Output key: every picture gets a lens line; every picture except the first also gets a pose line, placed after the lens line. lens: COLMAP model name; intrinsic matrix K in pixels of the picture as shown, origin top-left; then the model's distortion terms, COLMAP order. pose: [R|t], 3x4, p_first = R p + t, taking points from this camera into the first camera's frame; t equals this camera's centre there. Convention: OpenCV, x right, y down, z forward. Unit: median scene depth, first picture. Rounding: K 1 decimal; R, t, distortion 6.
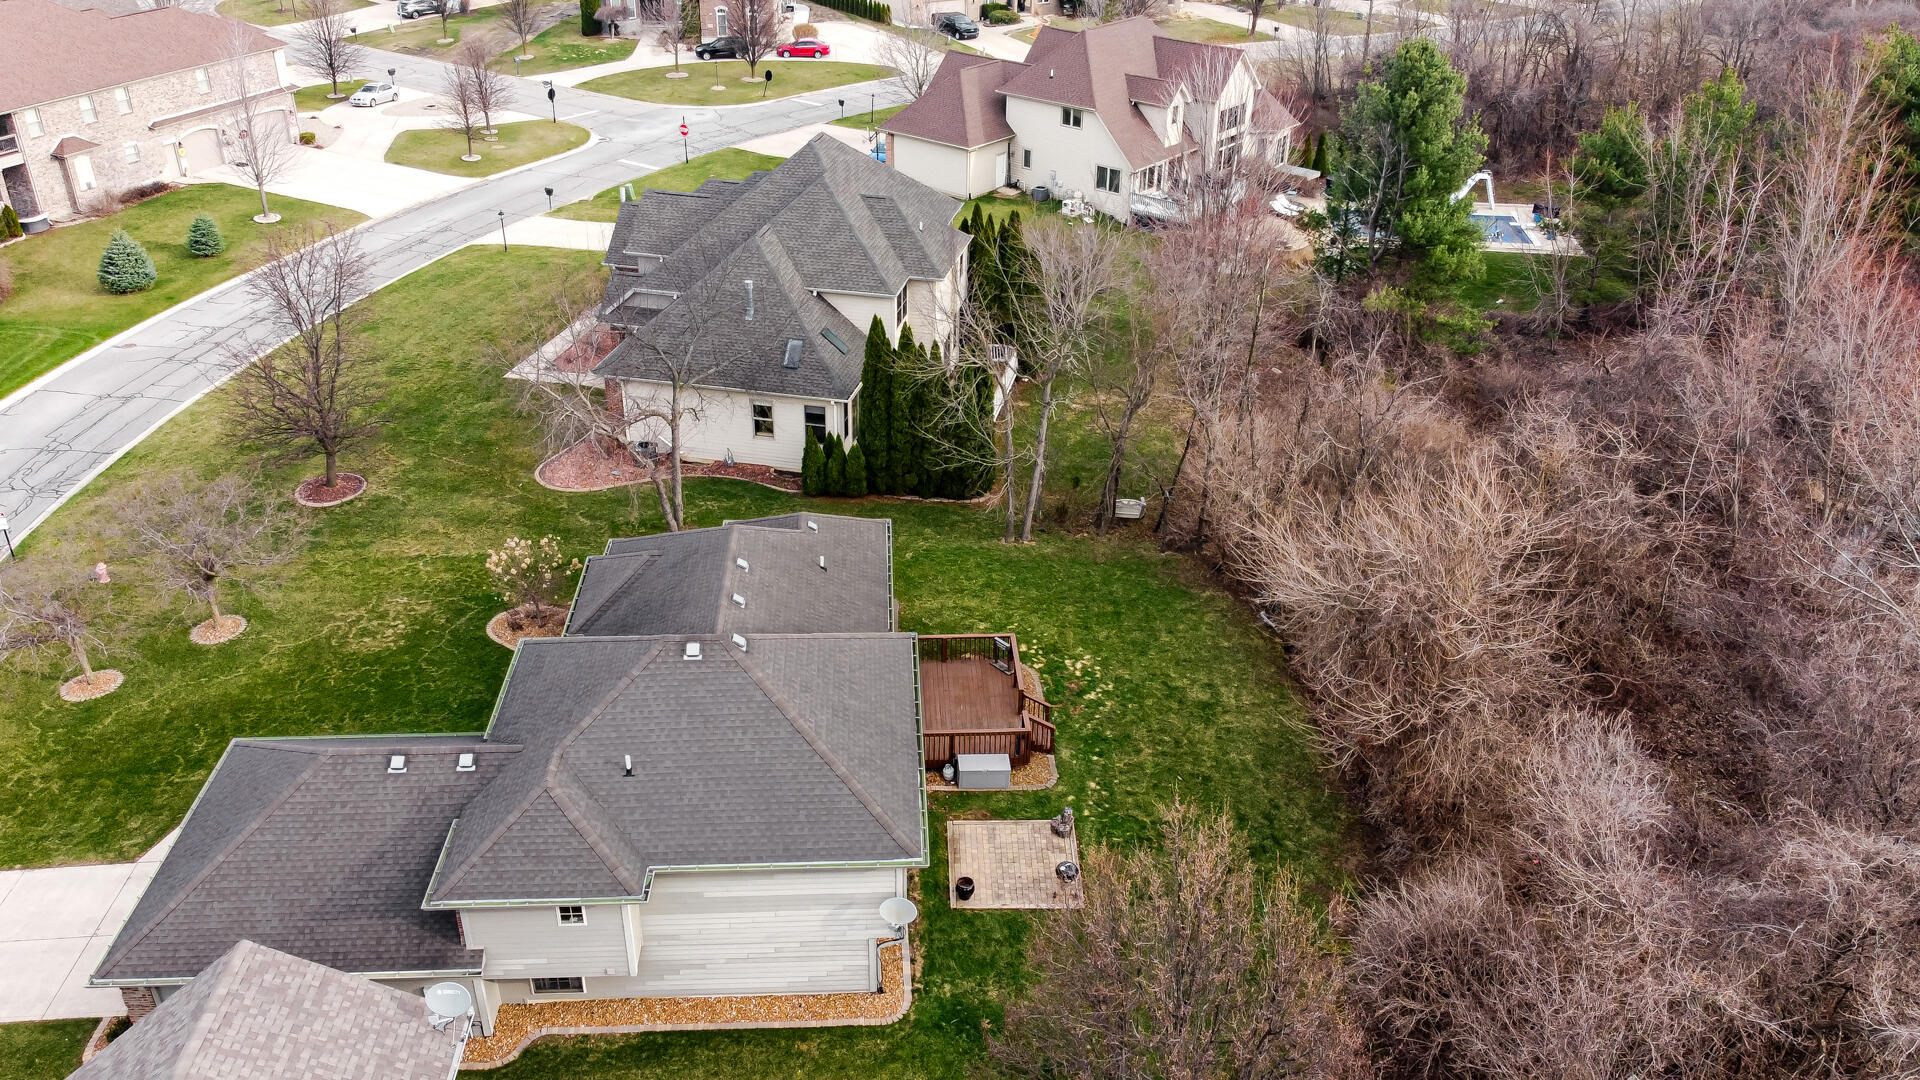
lens RADIAL K [[1496.7, 0, 960.0], [0, 1496.7, 540.0], [0, 0, 1]] dist [-0.012773, -0.004004]
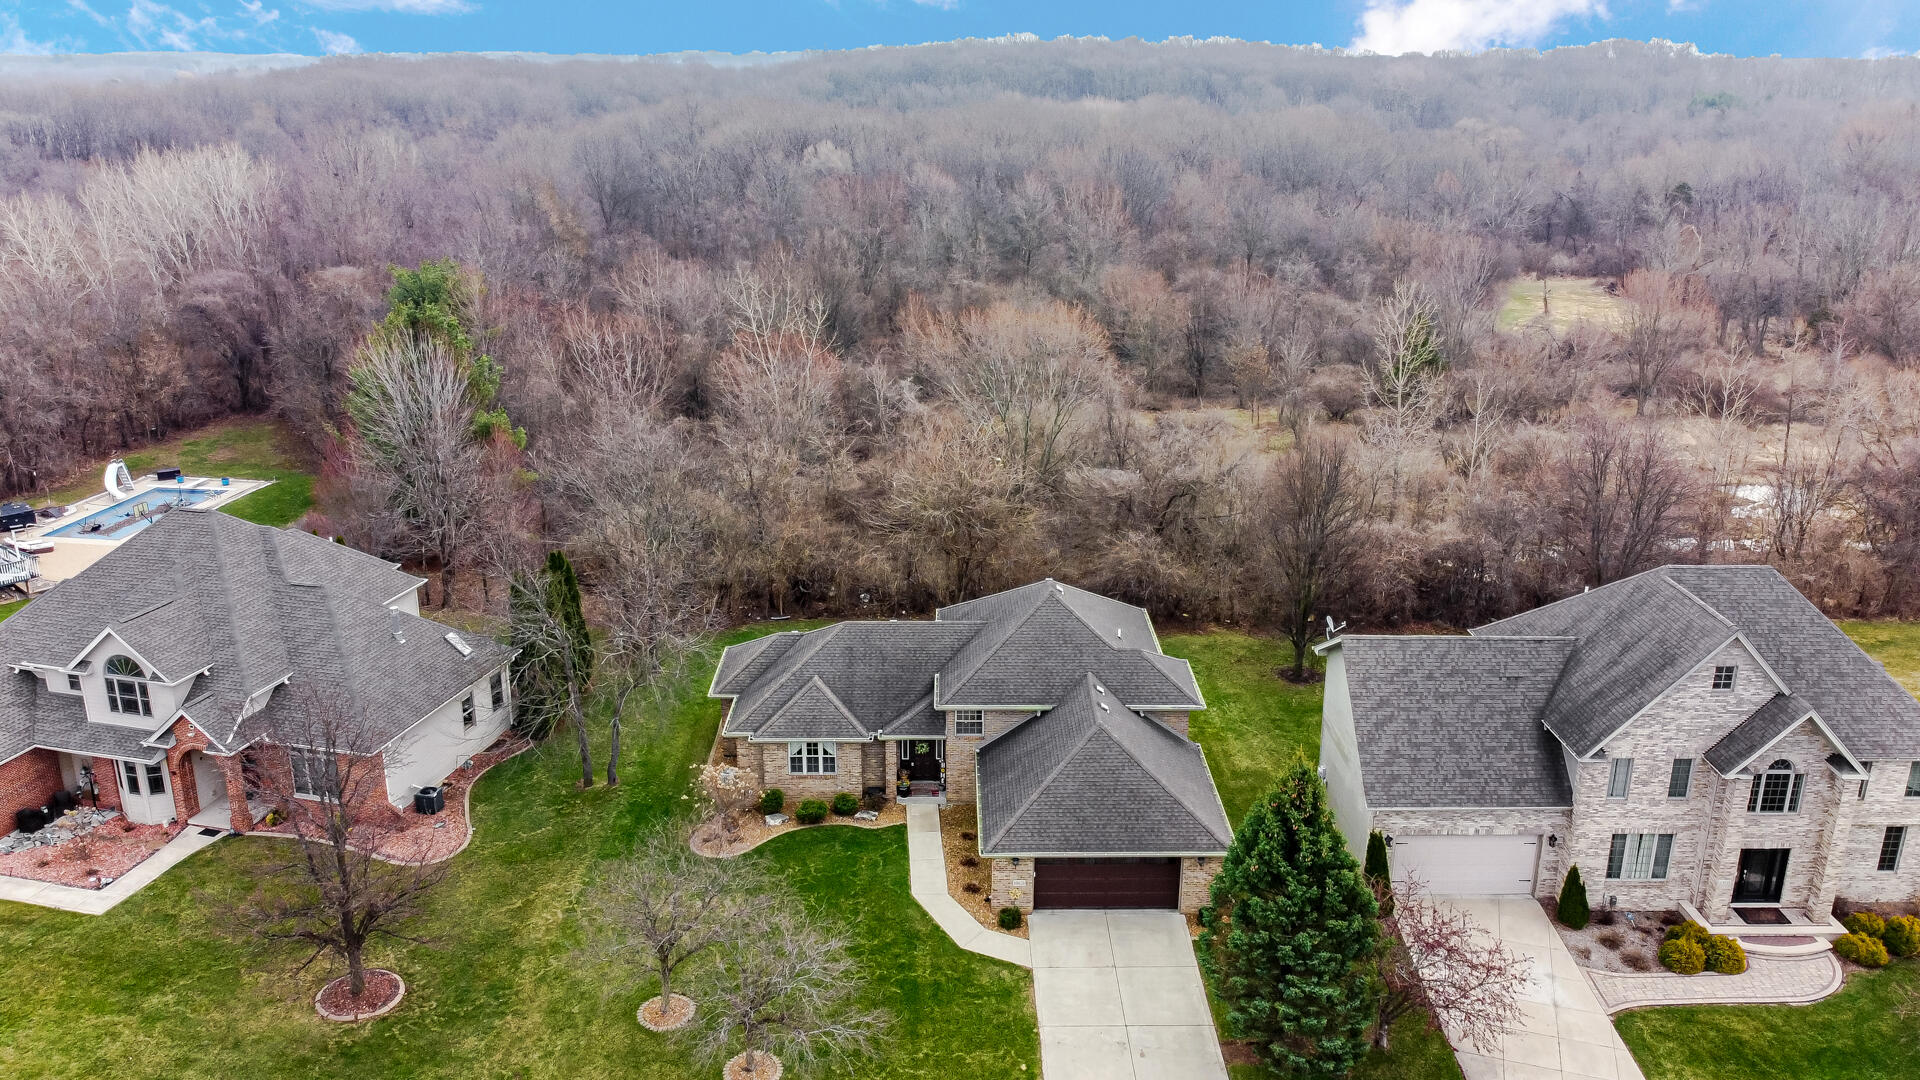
lens RADIAL K [[1475.8, 0, 960.0], [0, 1475.8, 540.0], [0, 0, 1]] dist [-0.010559, 0.003771]
pose [[0.044505, -0.331200, 0.942510, -0.723995], [0.483416, 0.832773, 0.269812, -0.201046], [-0.874259, 0.443616, 0.197170, 0.296051]]
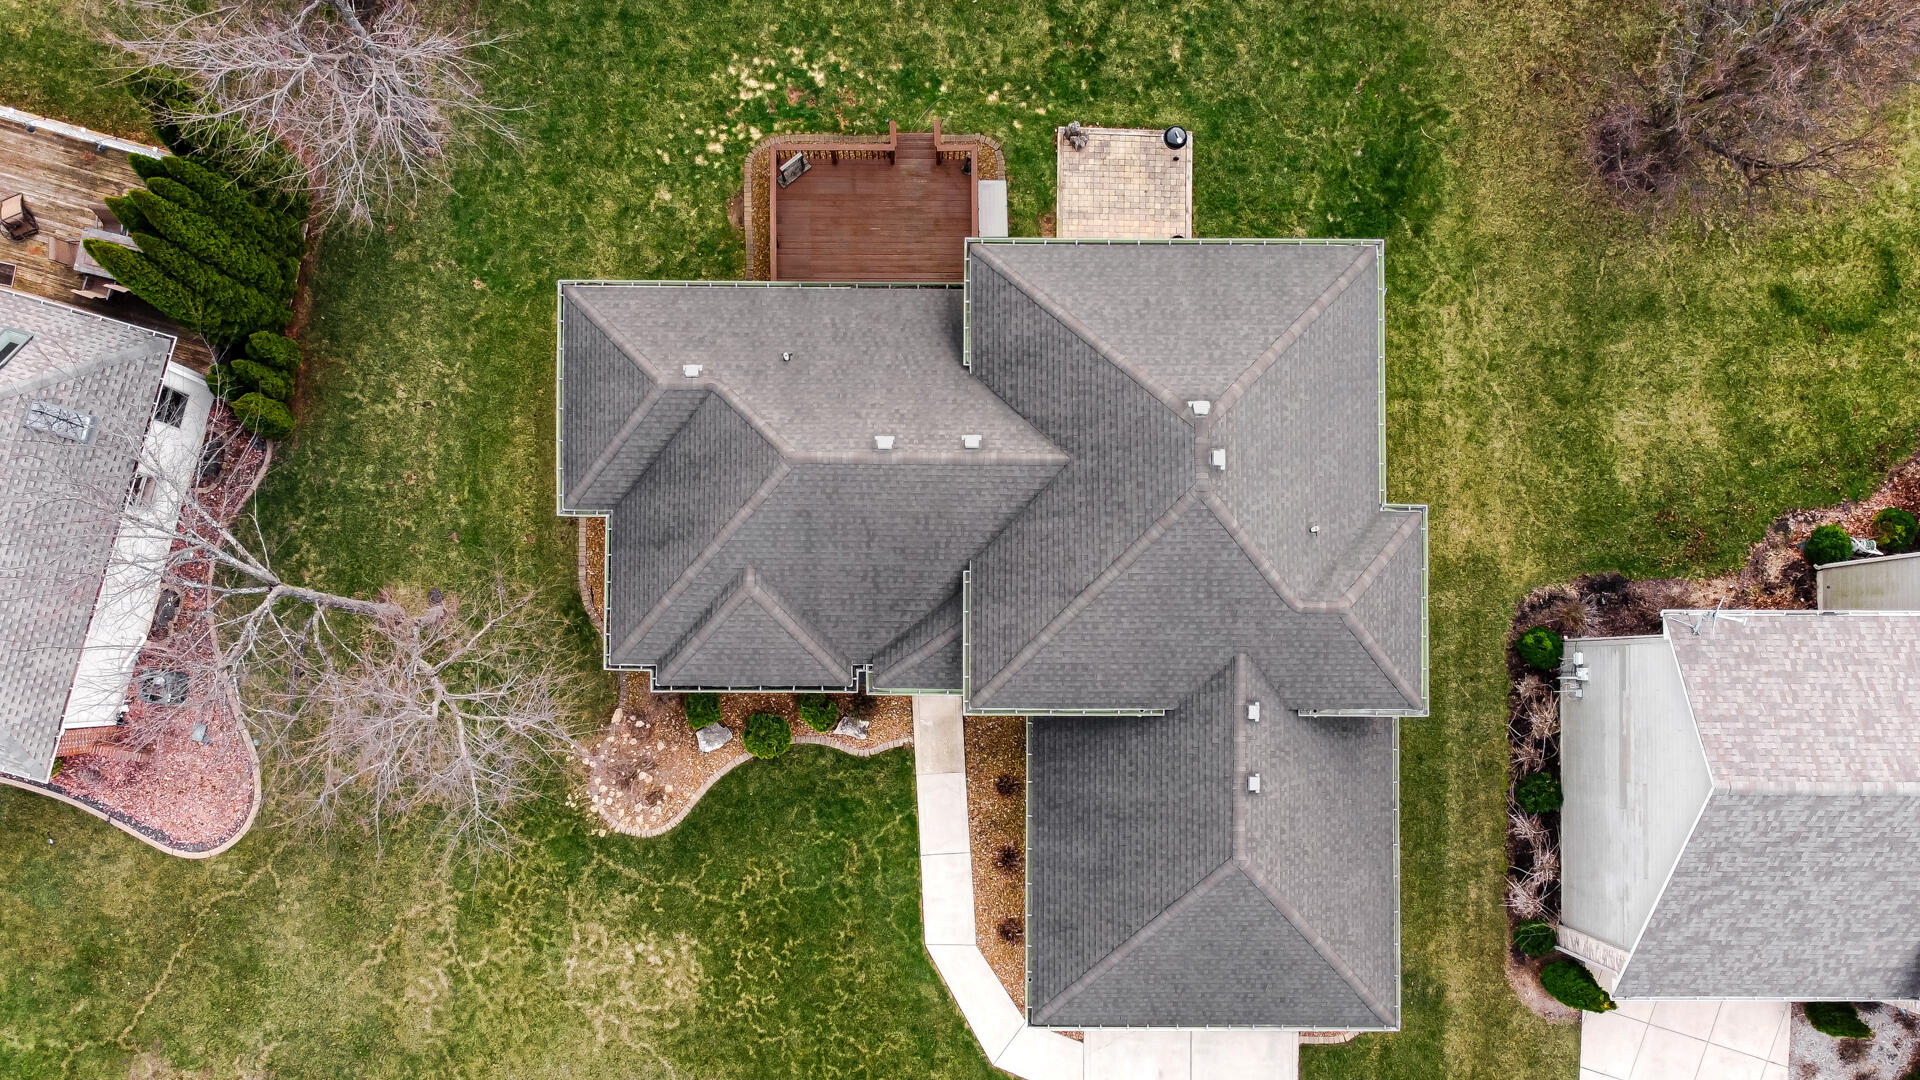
lens RADIAL K [[1475.6, 0, 921.1], [0, 1475.6, 621.8], [0, 0, 1]] dist [-0.008544, -0.000279]
pose [[0.056760, -0.998380, 0.003939, -0.114222], [0.477797, 0.030628, 0.877936, -0.308412], [-0.876635, -0.047950, 0.478761, 0.295935]]
